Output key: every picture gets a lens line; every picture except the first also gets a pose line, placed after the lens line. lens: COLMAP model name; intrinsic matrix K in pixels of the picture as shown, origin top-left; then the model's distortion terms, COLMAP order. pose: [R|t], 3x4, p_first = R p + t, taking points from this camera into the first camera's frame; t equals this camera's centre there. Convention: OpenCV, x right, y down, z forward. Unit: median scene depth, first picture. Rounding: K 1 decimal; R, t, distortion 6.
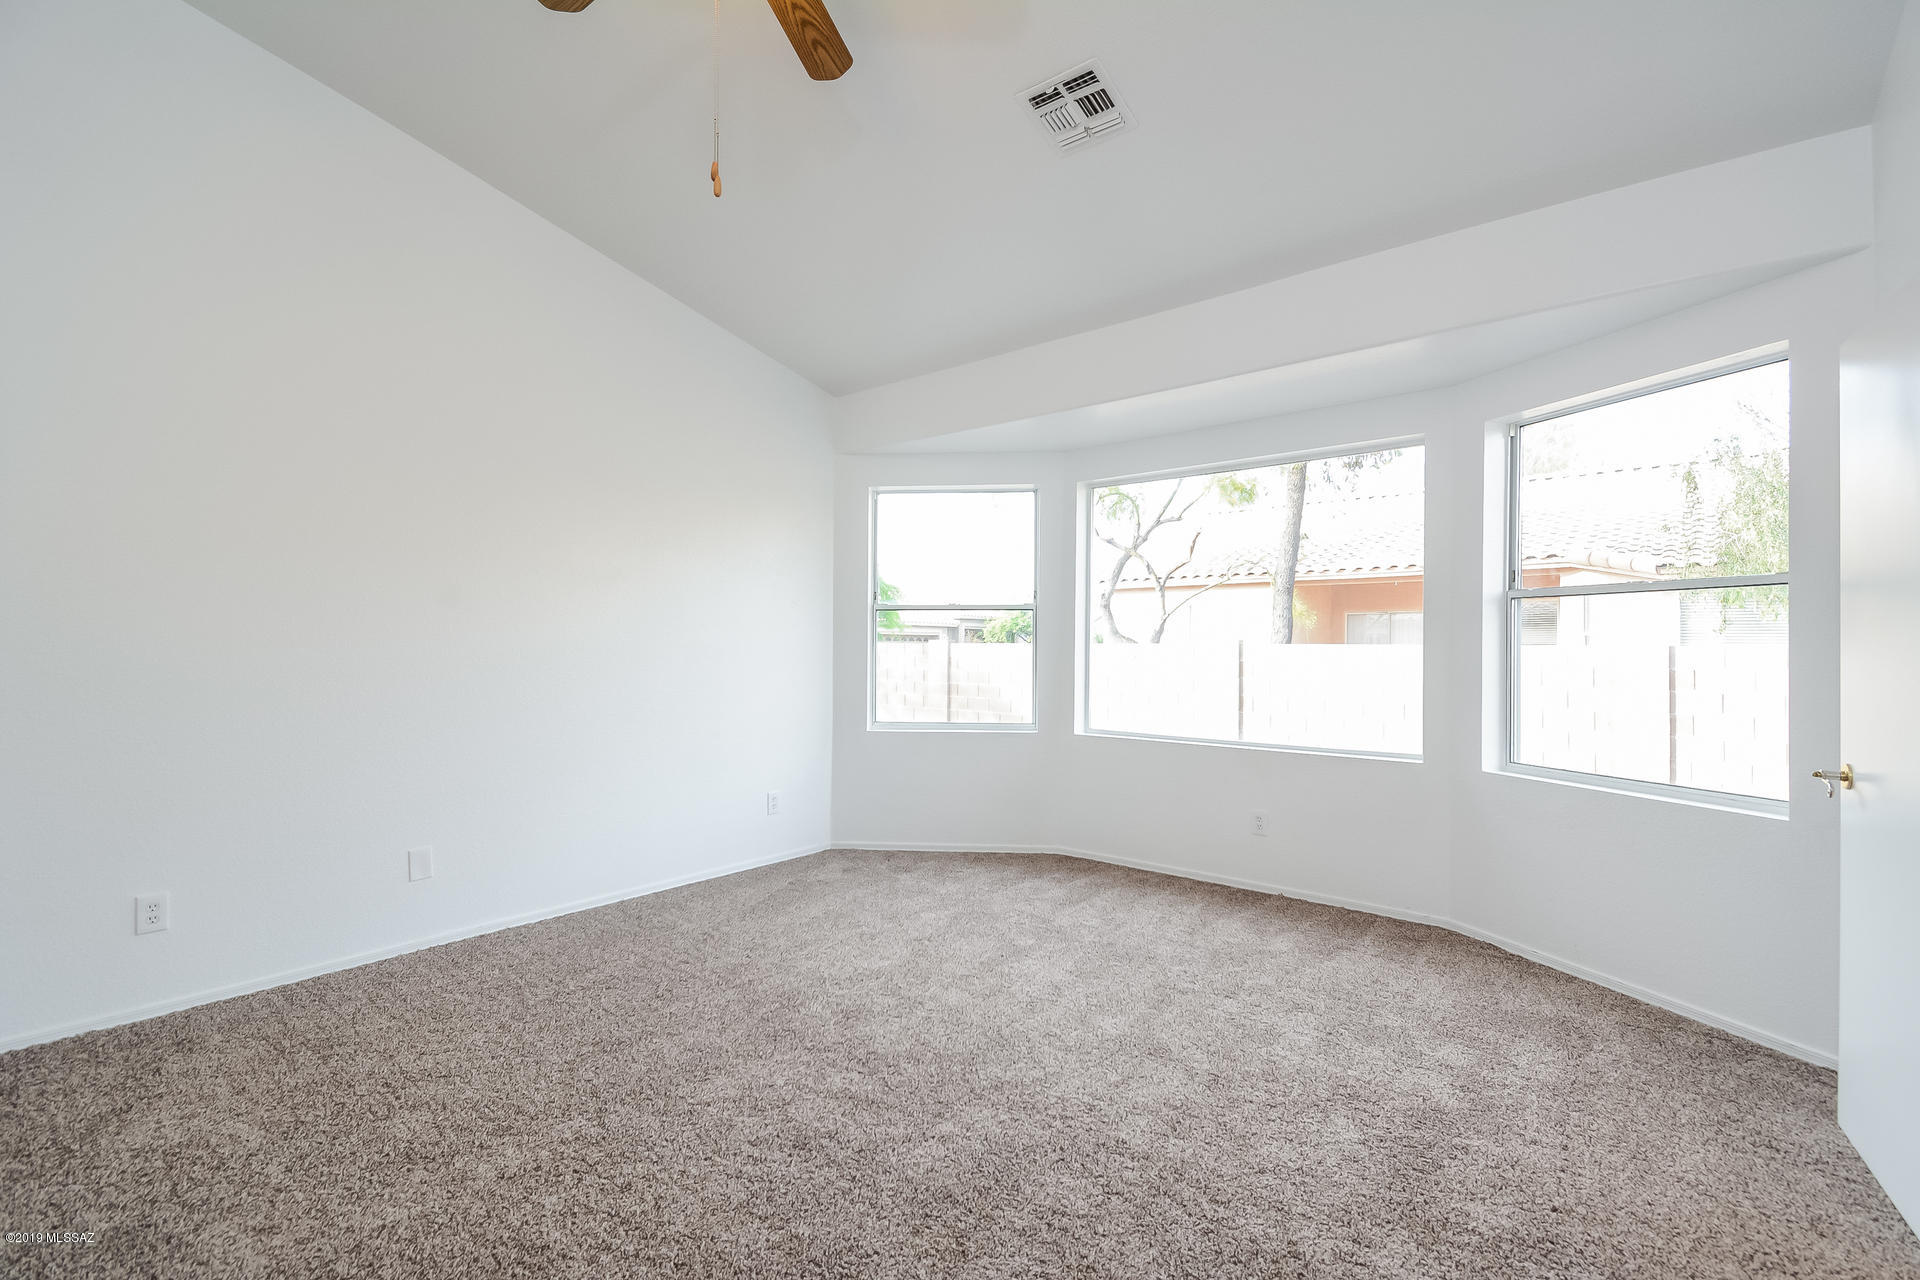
lens RADIAL K [[842.4, 0, 967.0], [0, 842.4, 656.1], [0, 0, 1]] dist [0.033516, -0.000256]
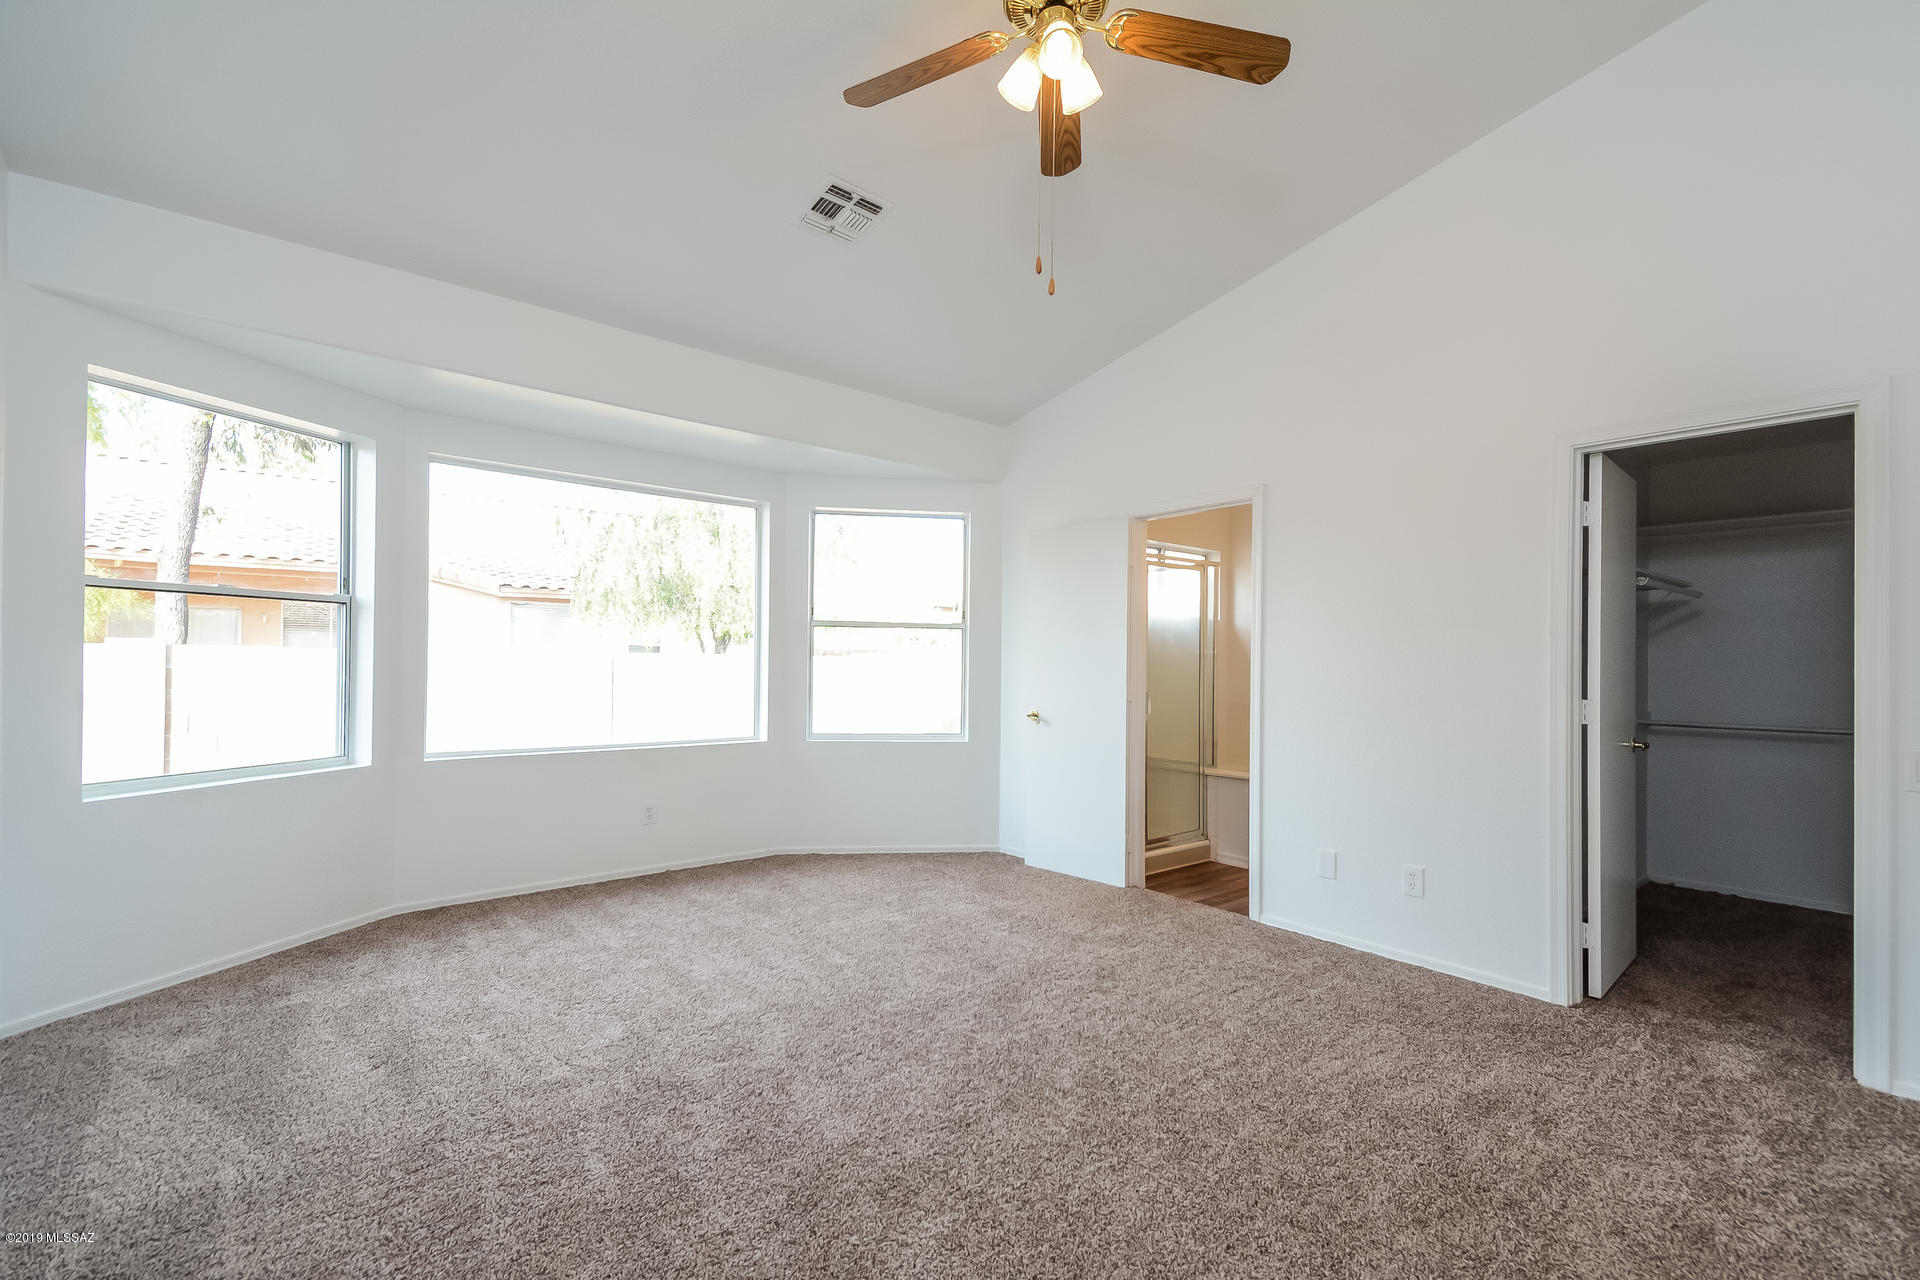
lens RADIAL K [[846.1, 0, 942.6], [0, 846.1, 671.0], [0, 0, 1]] dist [0.051593, -0.023920]
pose [[0.214077, -0.015602, 0.976692, -0.629258], [0.002993, 0.999878, 0.015317, -0.003406], [-0.976812, -0.000356, 0.214097, 0.371200]]
